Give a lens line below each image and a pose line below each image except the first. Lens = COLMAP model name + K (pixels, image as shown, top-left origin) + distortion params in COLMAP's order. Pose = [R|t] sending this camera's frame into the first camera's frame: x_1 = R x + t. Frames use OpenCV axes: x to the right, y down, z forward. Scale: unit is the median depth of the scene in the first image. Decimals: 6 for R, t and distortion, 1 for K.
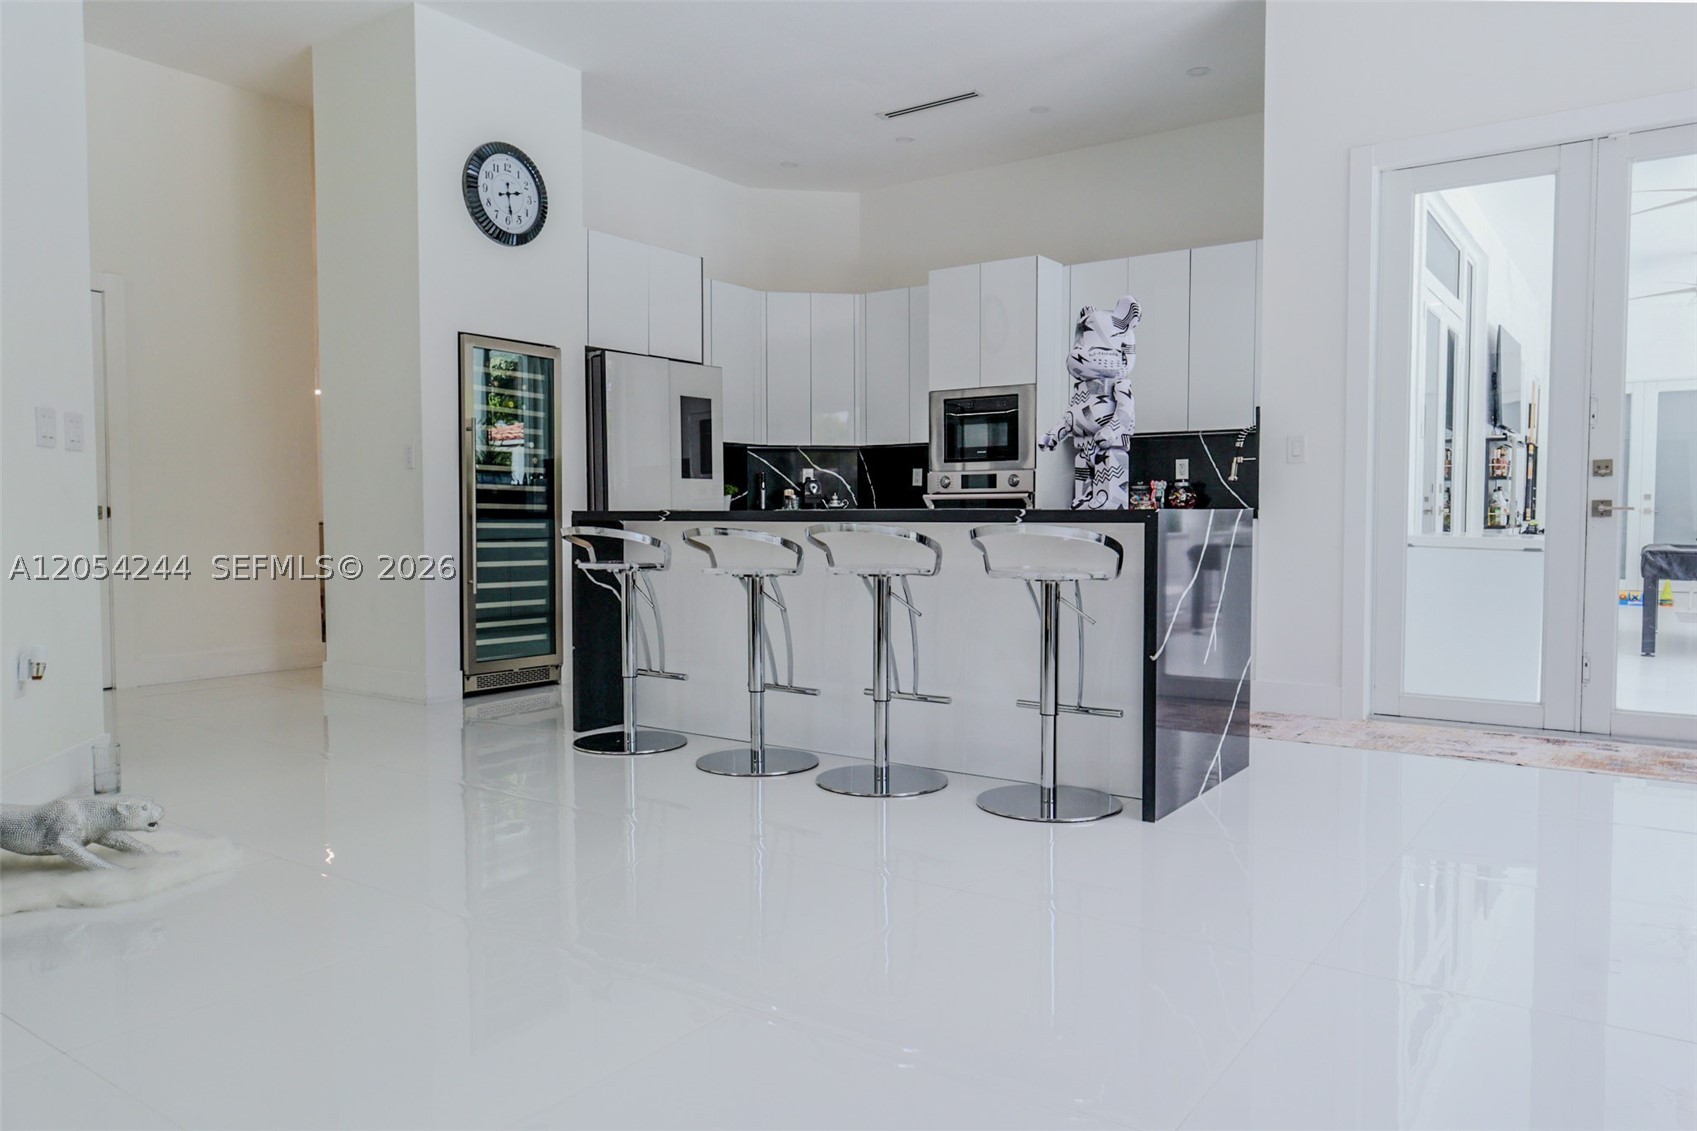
lens RADIAL K [[1143.2, 0, 874.5], [0, 1143.2, 571.3], [0, 0, 1]] dist [-0.000377, -0.009450]
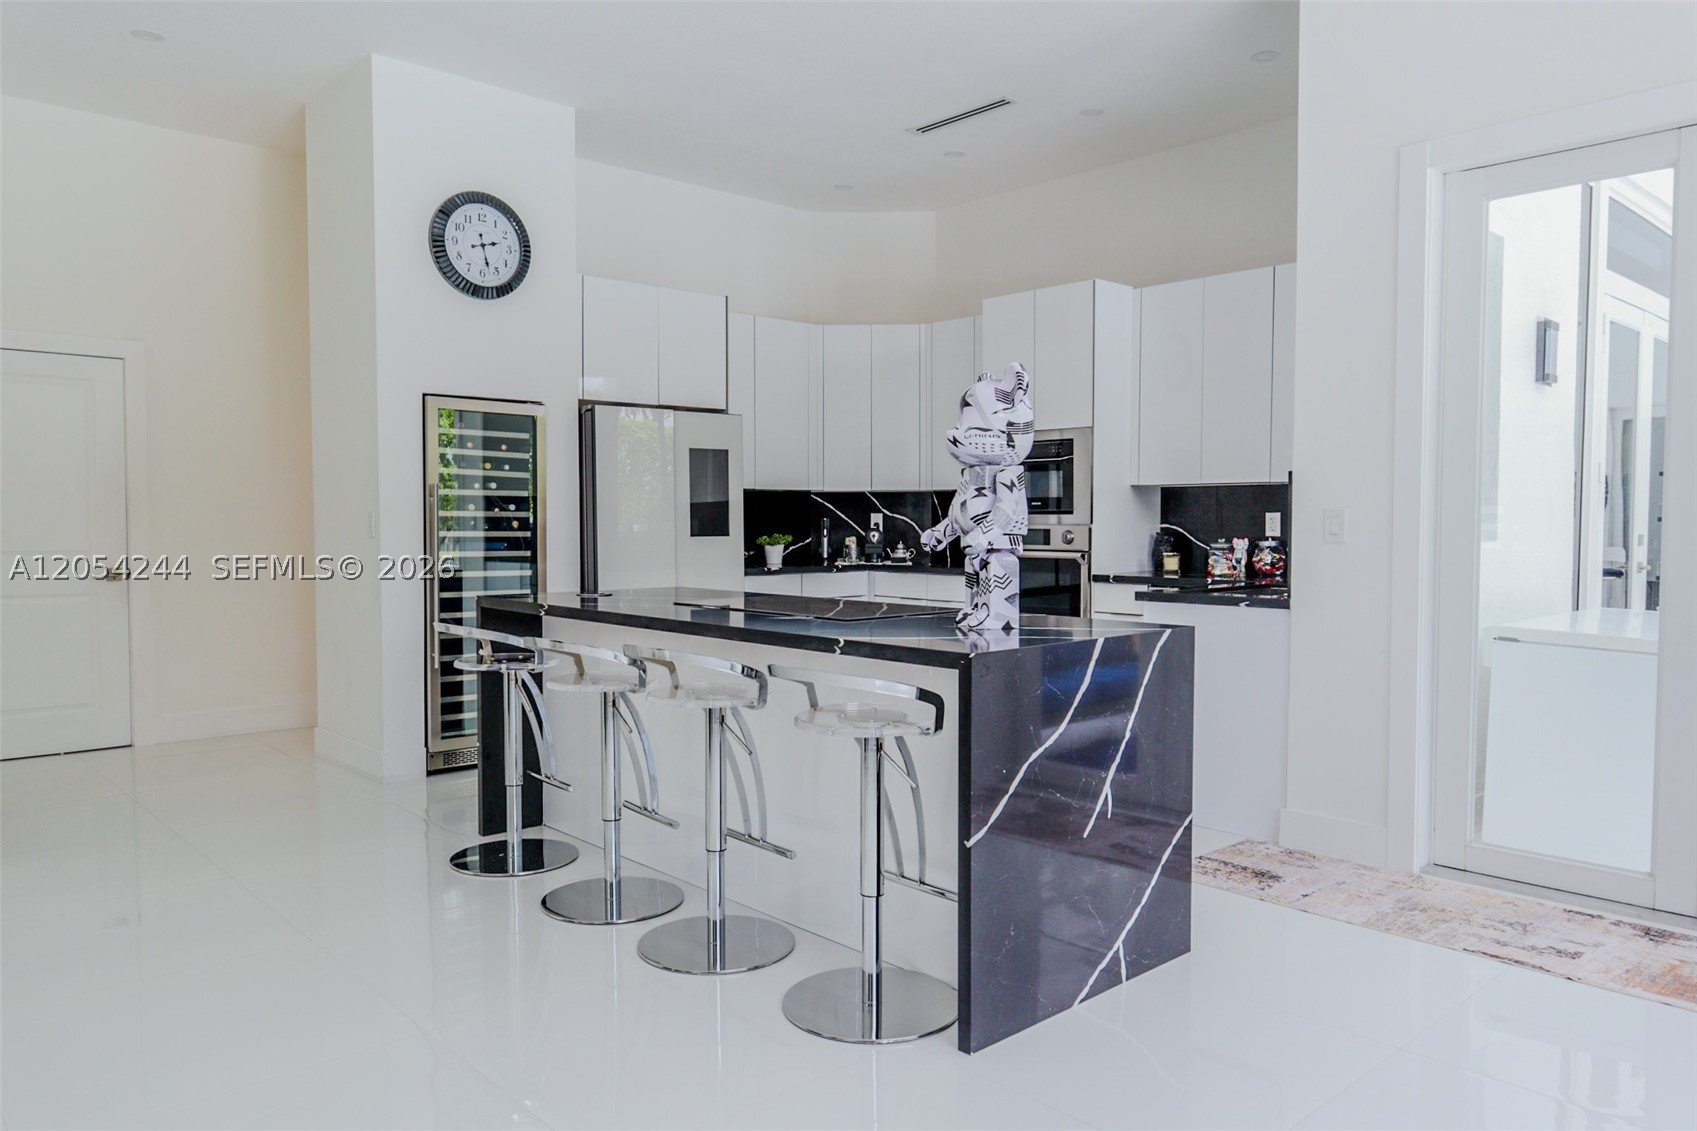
lens RADIAL K [[1143.2, 0, 872.7], [0, 1143.2, 582.8], [0, 0, 1]] dist [-0.000377, -0.009450]
pose [[0.977611, 0.016738, -0.209751, 0.200575], [-0.014878, 0.999835, 0.010440, -0.064168], [0.209891, -0.007085, 0.977699, 0.136642]]
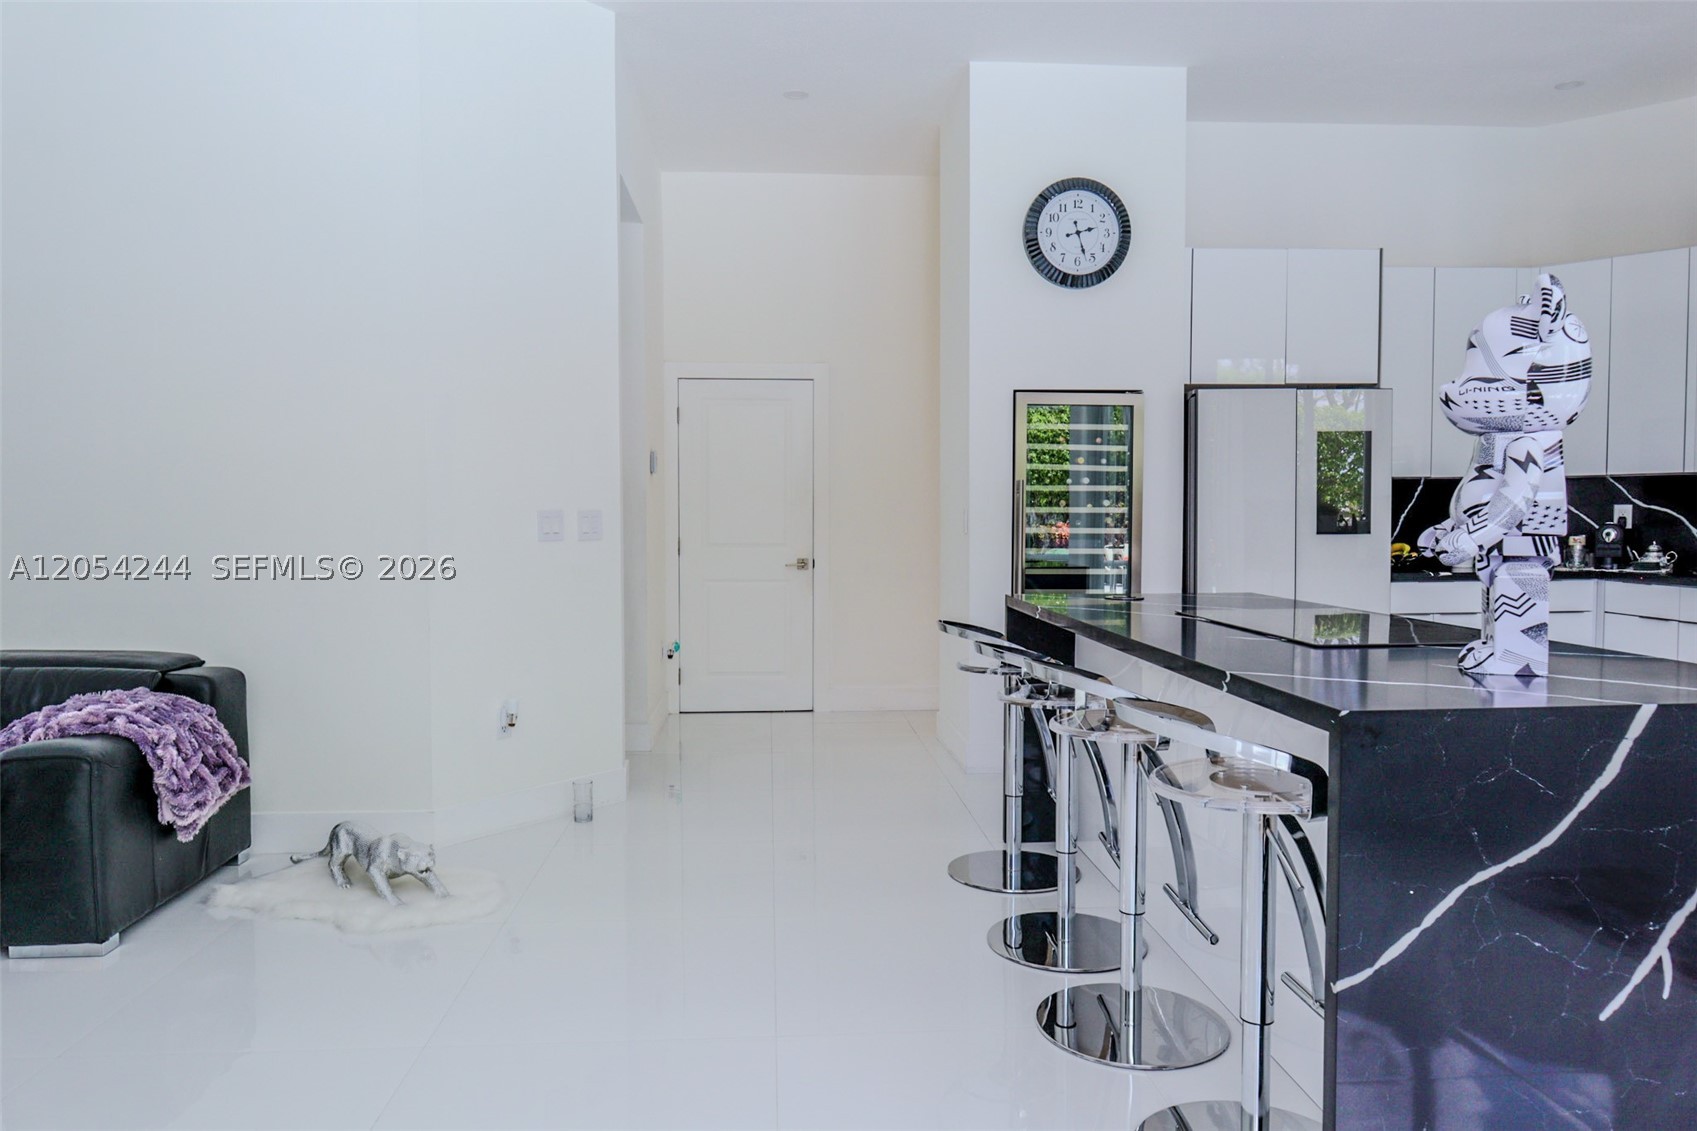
lens RADIAL K [[1143.2, 0, 856.7], [0, 1143.2, 572.7], [0, 0, 1]] dist [-0.000377, -0.009450]
pose [[0.619193, 0.039805, -0.784229, 0.302212], [-0.034605, 0.999127, 0.023390, -0.071524], [0.784476, 0.012655, 0.620030, 0.291749]]
